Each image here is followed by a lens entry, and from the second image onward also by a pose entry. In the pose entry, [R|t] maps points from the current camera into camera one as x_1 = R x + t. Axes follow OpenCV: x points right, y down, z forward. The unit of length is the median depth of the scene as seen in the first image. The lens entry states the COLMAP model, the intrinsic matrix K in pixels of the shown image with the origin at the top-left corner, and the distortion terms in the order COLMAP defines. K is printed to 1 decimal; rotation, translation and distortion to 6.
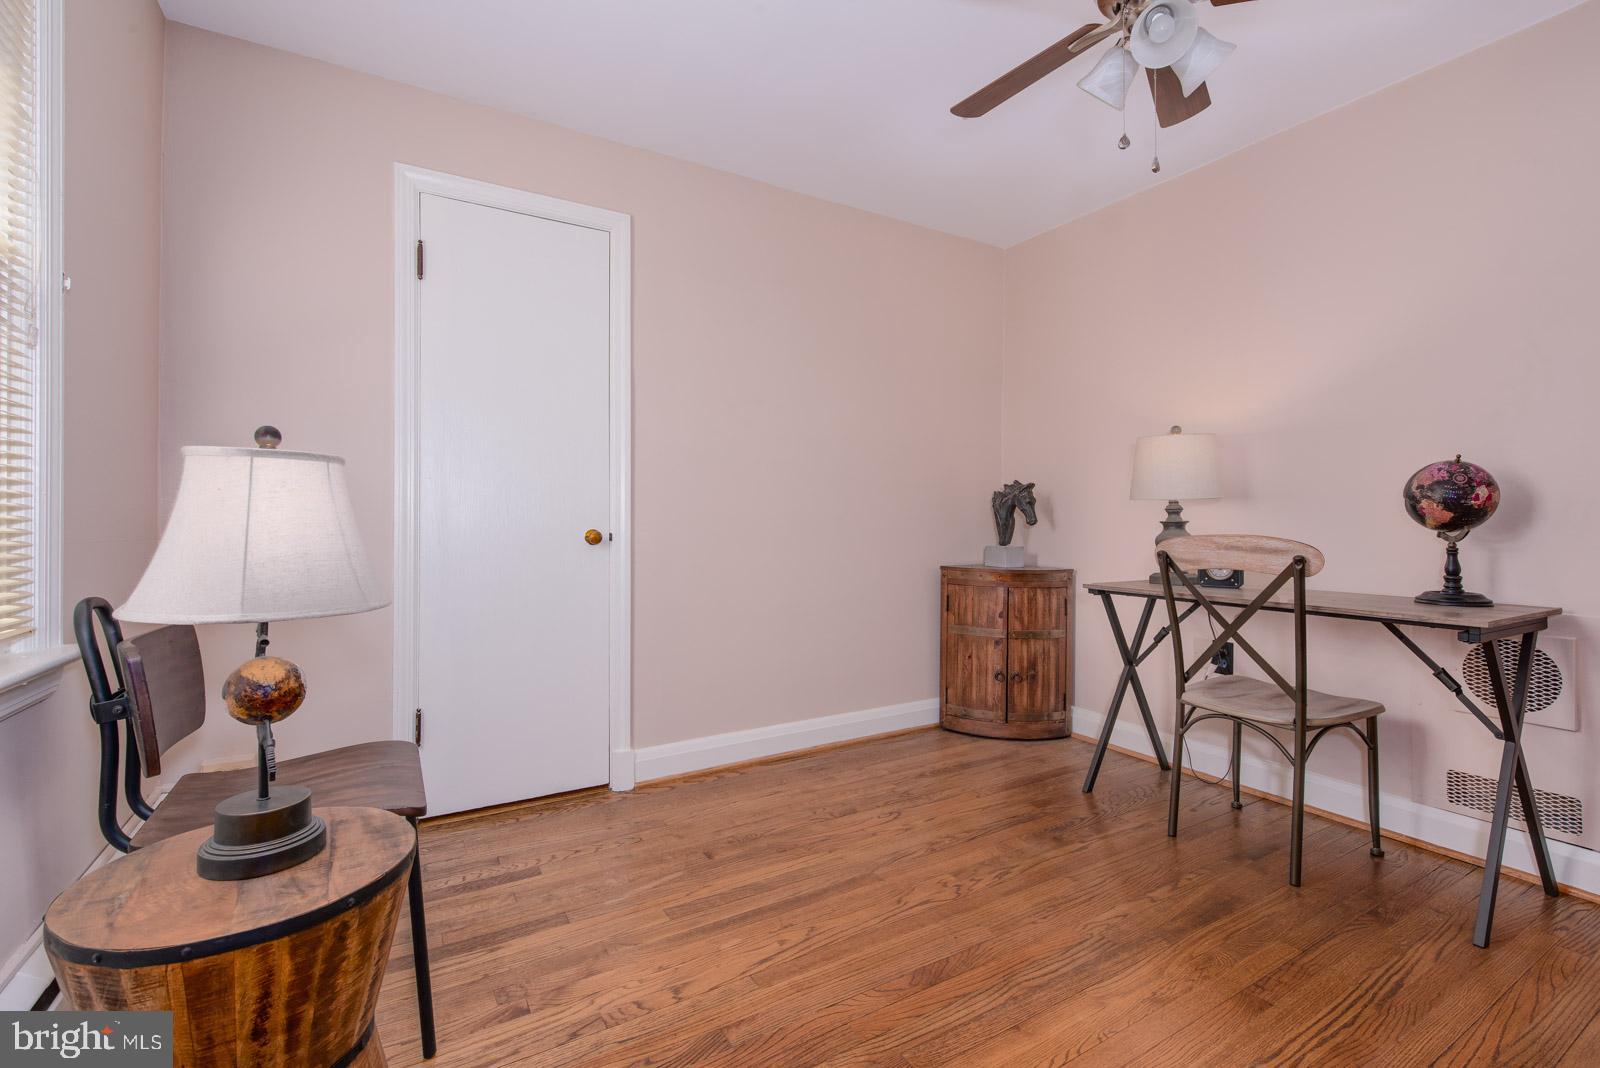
lens RADIAL K [[694.1, 0, 800.2], [0, 694.1, 523.2], [0, 0, 1]] dist [0.004407, 0.000122]
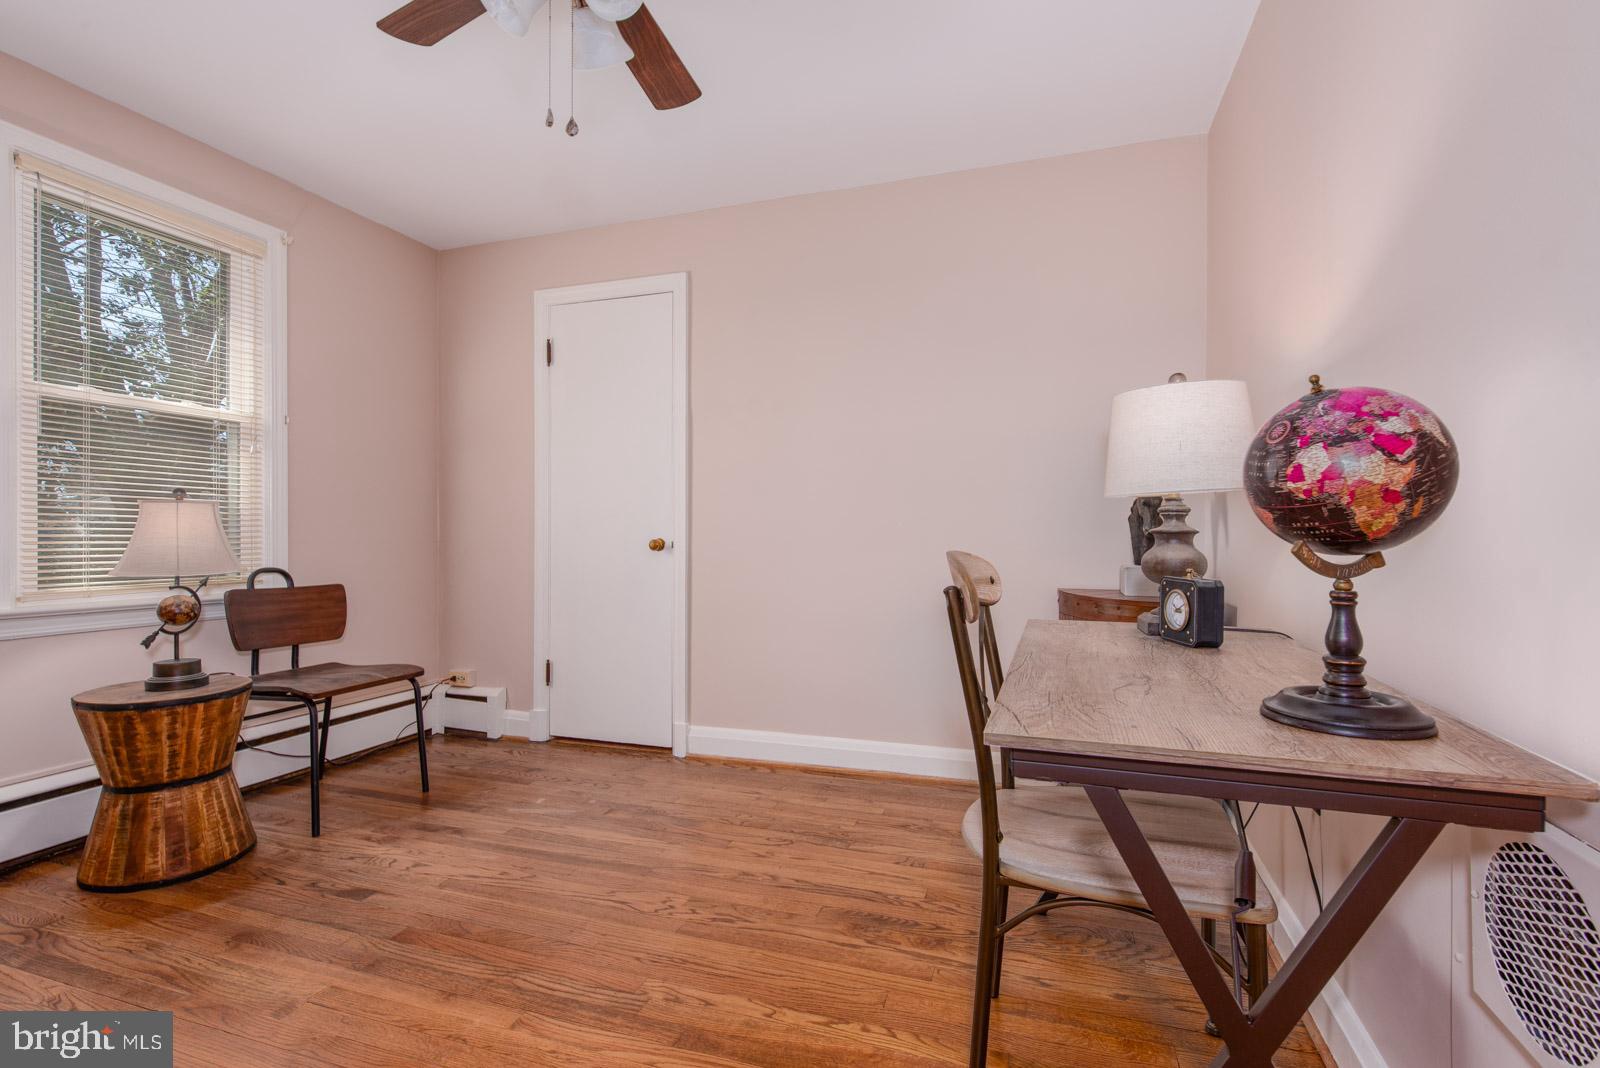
lens RADIAL K [[694.1, 0, 801.7], [0, 694.1, 538.5], [0, 0, 1]] dist [0.004407, 0.000122]
pose [[0.679447, 0.006157, -0.733698, 0.916460], [-0.002113, 0.999977, 0.006435, 0.000838], [0.733721, -0.002822, 0.679445, 0.411796]]
